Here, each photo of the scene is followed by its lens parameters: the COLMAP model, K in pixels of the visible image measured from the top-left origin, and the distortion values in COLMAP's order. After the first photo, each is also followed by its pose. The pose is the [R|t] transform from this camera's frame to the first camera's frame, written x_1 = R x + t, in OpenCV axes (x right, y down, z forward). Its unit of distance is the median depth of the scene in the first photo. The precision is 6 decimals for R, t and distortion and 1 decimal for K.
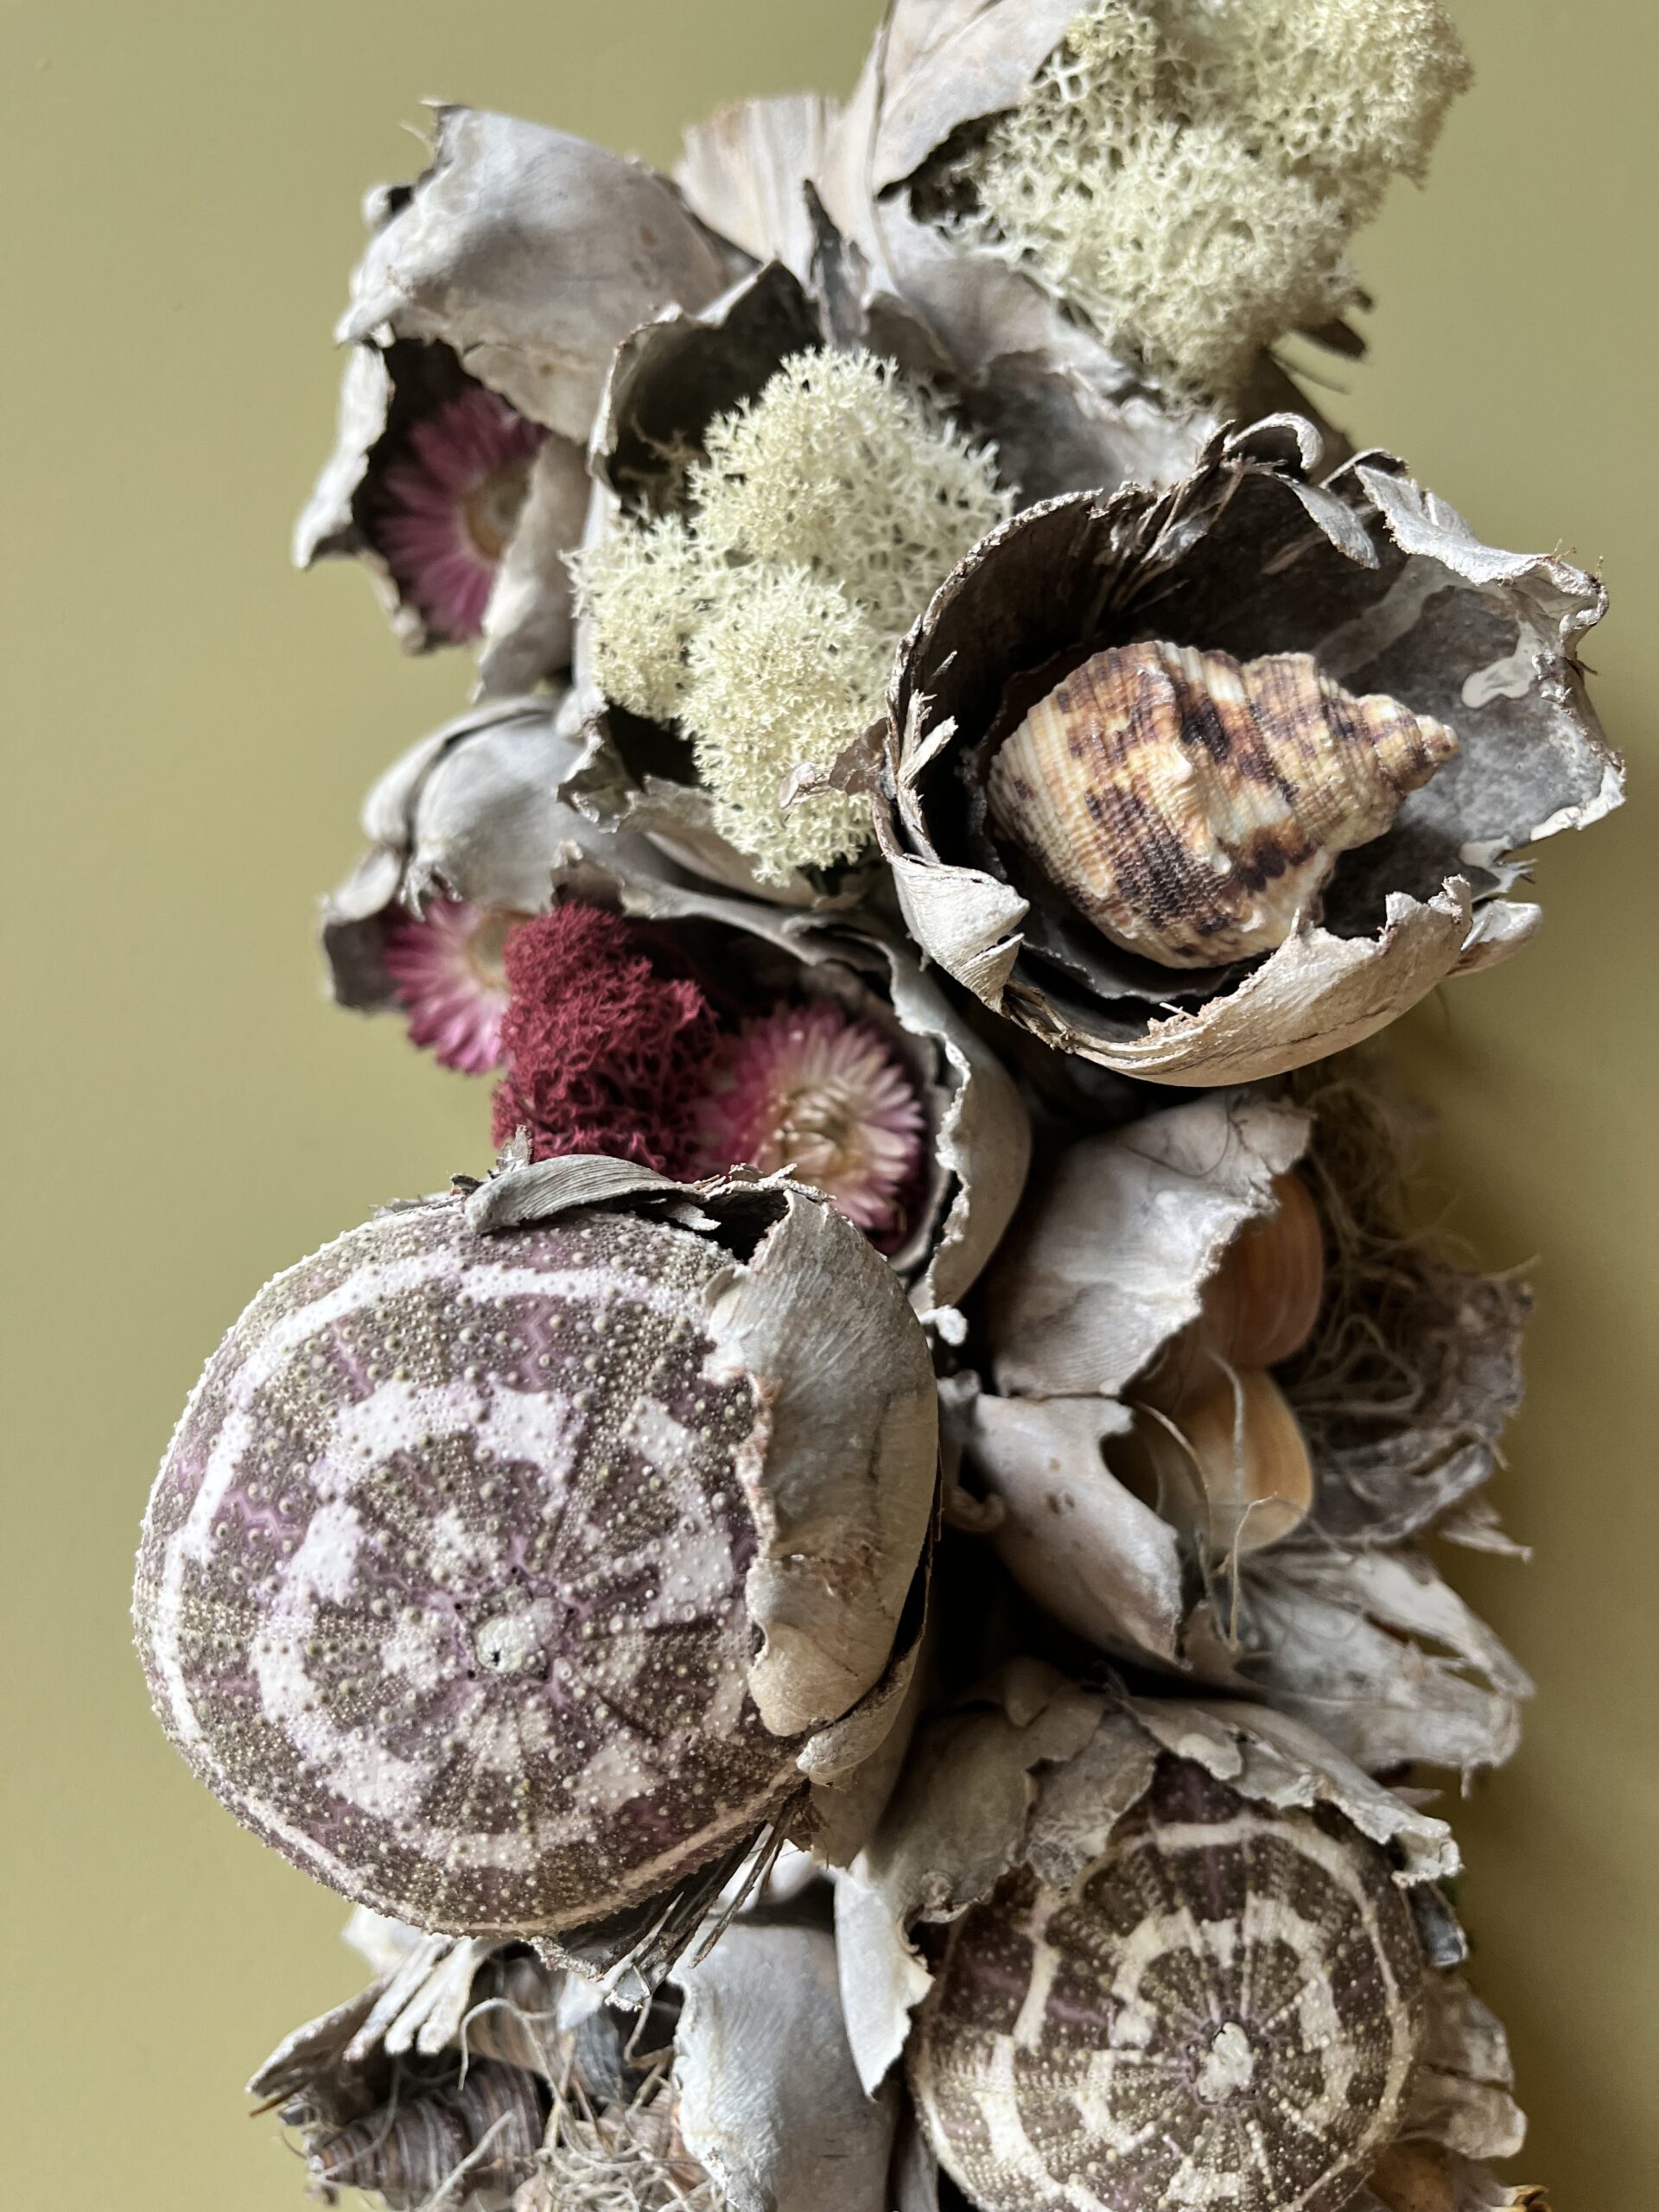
lens RADIAL K [[1685.2, 0, 829.8], [0, 1685.2, 1105.2], [0, 0, 1]] dist [0.016418, -0.036898]
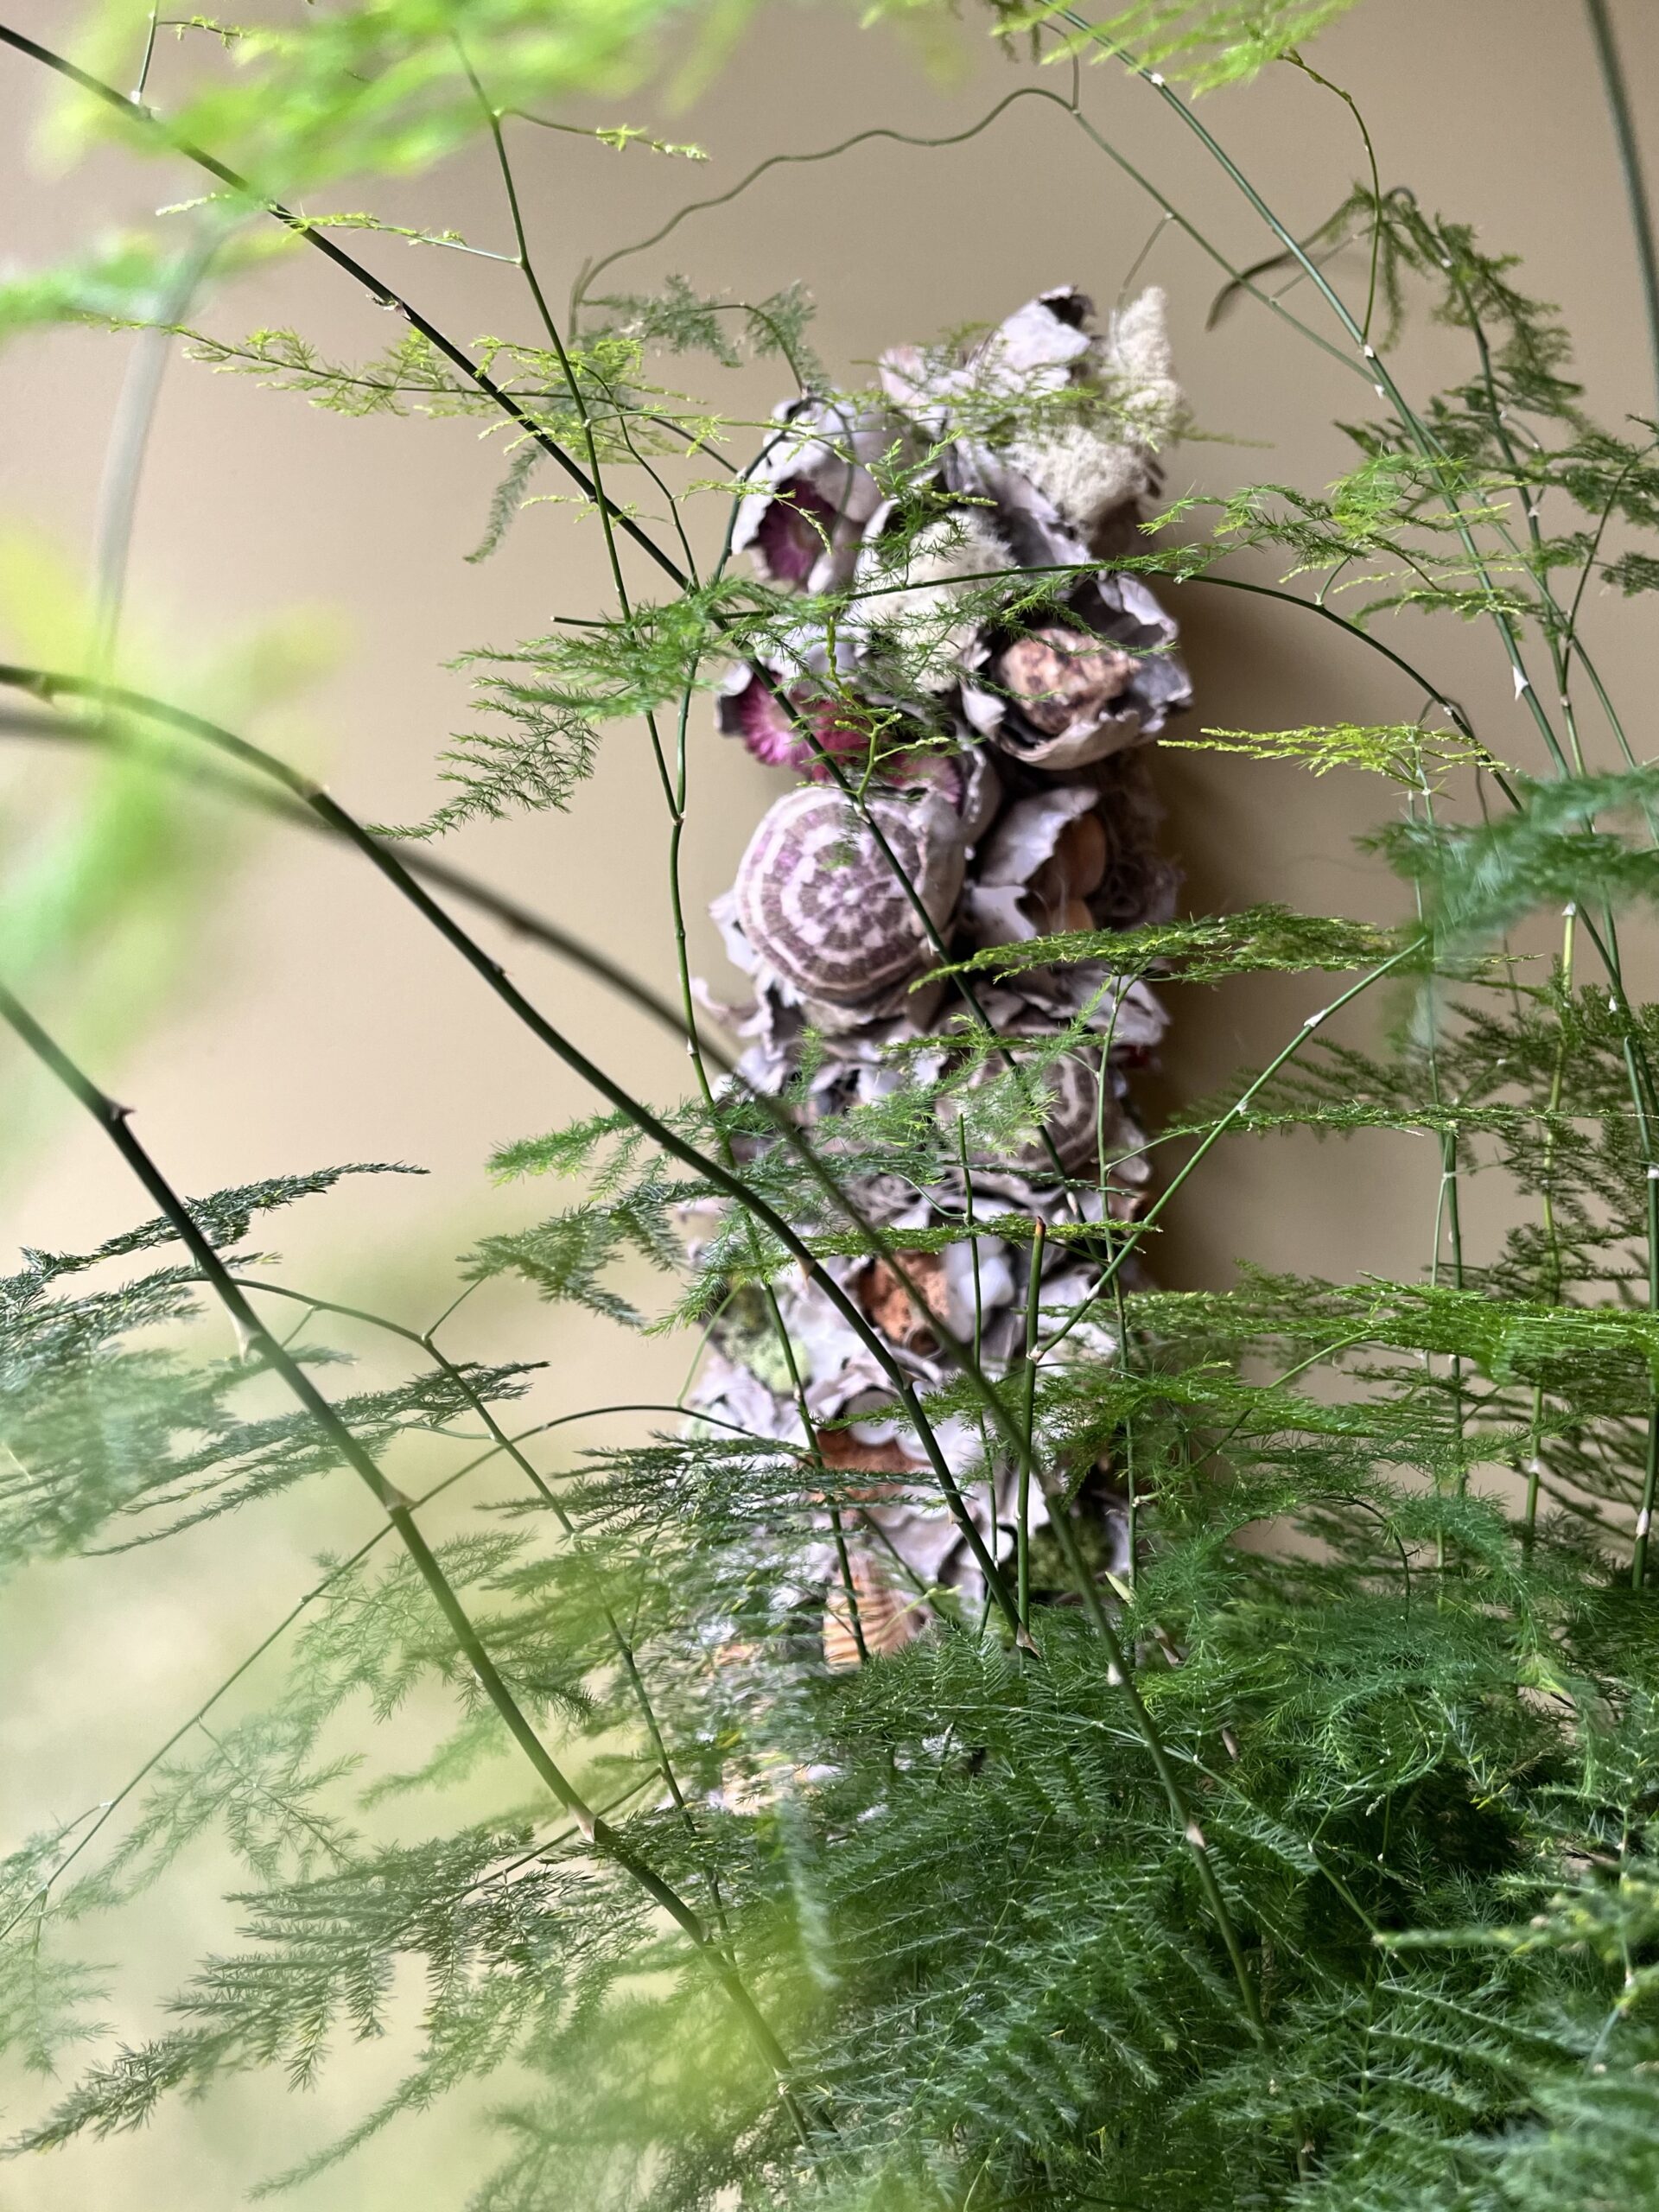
lens RADIAL K [[1685.2, 0, 823.1], [0, 1685.2, 1107.6], [0, 0, 1]] dist [0.016418, -0.036898]
pose [[0.997295, 0.071566, 0.016755, -0.204727], [-0.073050, 0.990288, 0.118289, 0.249091], [-0.008127, -0.119193, 0.992838, -2.037317]]
